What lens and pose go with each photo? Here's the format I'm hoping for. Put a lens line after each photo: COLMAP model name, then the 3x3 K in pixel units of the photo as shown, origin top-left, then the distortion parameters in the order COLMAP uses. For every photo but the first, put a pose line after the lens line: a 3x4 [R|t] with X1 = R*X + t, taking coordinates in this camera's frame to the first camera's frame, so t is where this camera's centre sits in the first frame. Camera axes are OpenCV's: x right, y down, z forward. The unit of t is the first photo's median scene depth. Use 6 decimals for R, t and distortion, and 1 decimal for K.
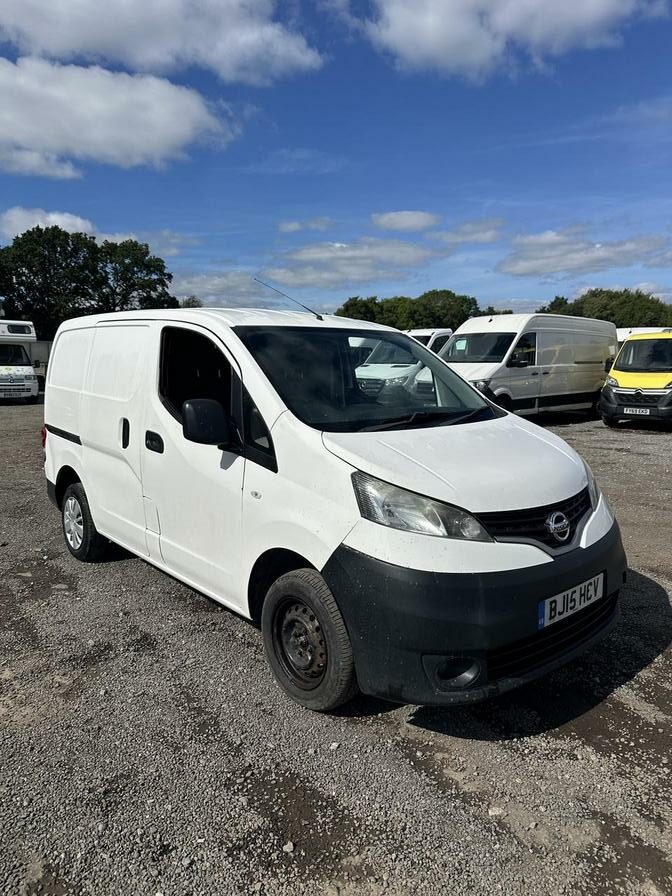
lens RADIAL K [[642.7, 0, 335.8], [0, 642.7, 446.5], [0, 0, 1]] dist [0.032470, -0.039789]
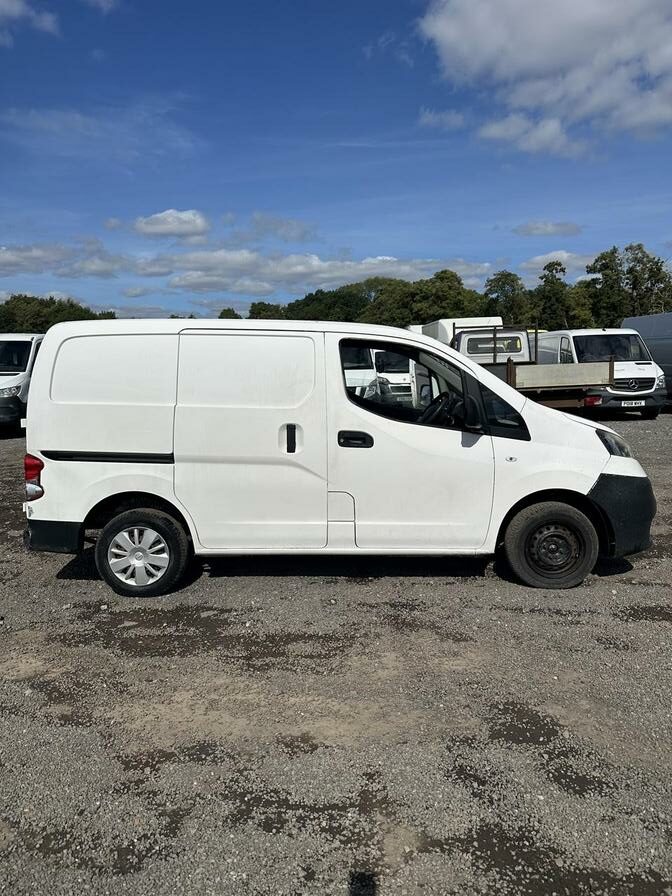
lens RADIAL K [[642.7, 0, 336.1], [0, 642.7, 461.5], [0, 0, 1]] dist [0.032470, -0.039789]
pose [[0.639253, -0.125537, 0.758681, -0.814400], [0.115811, 0.991049, 0.066406, -0.033572], [-0.760226, 0.045413, 0.648069, 0.205417]]
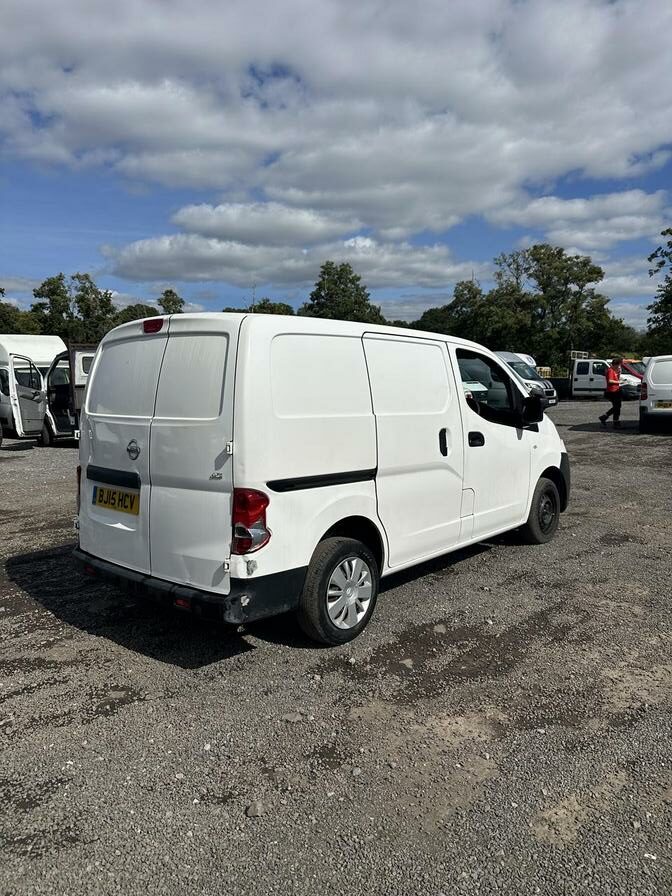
lens RADIAL K [[642.7, 0, 326.4], [0, 642.7, 455.2], [0, 0, 1]] dist [0.032470, -0.039789]
pose [[-0.125984, -0.114648, 0.985385, -1.035828], [0.149024, 0.979841, 0.133056, -0.130851], [-0.980775, 0.163609, -0.106359, 0.992424]]
